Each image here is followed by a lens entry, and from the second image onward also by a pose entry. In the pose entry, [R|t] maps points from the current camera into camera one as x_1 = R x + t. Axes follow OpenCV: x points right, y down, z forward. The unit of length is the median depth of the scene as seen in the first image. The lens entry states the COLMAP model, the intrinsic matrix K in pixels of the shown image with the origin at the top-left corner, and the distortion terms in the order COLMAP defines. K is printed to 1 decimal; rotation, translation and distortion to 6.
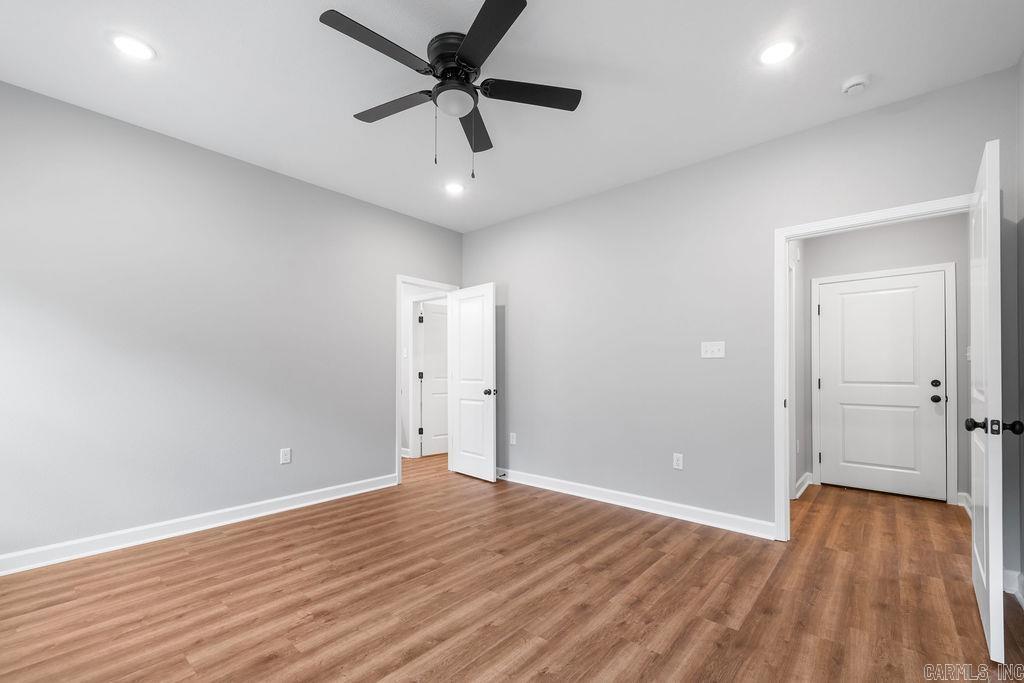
lens RADIAL K [[425.2, 0, 515.6], [0, 425.2, 368.1], [0, 0, 1]] dist [0.005810, 0.000217]
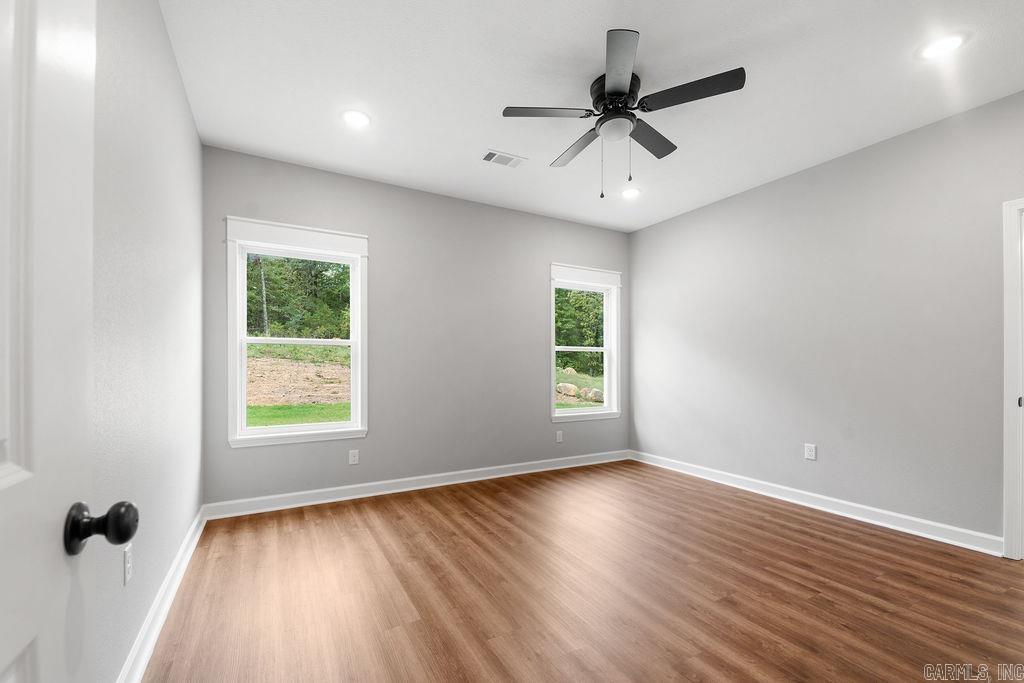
lens RADIAL K [[425.2, 0, 514.8], [0, 425.2, 367.0], [0, 0, 1]] dist [0.005810, 0.000217]
pose [[-0.332039, -0.000818, -0.943265, 0.736225], [0.006031, 0.999977, -0.002990, 0.009222], [0.943246, -0.006682, -0.332027, 0.806272]]
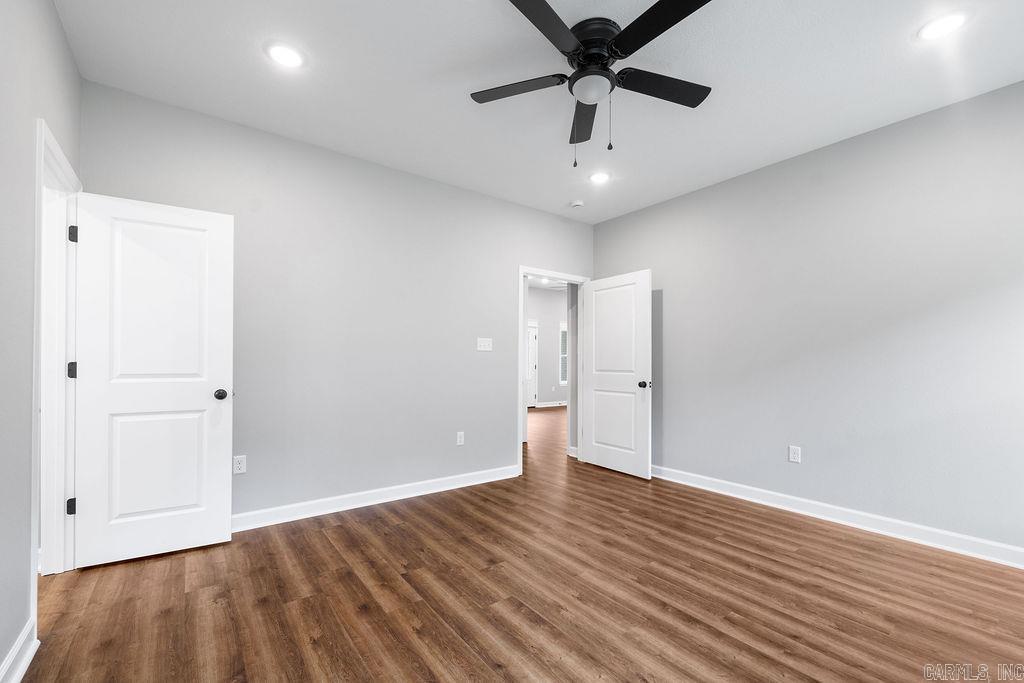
lens RADIAL K [[425.2, 0, 503.9], [0, 425.2, 359.7], [0, 0, 1]] dist [0.005810, 0.000217]
pose [[0.228665, 0.000238, 0.973505, -0.823741], [-0.016448, 0.999858, 0.003619, -0.004296], [-0.973366, -0.016840, 0.228637, 0.700377]]
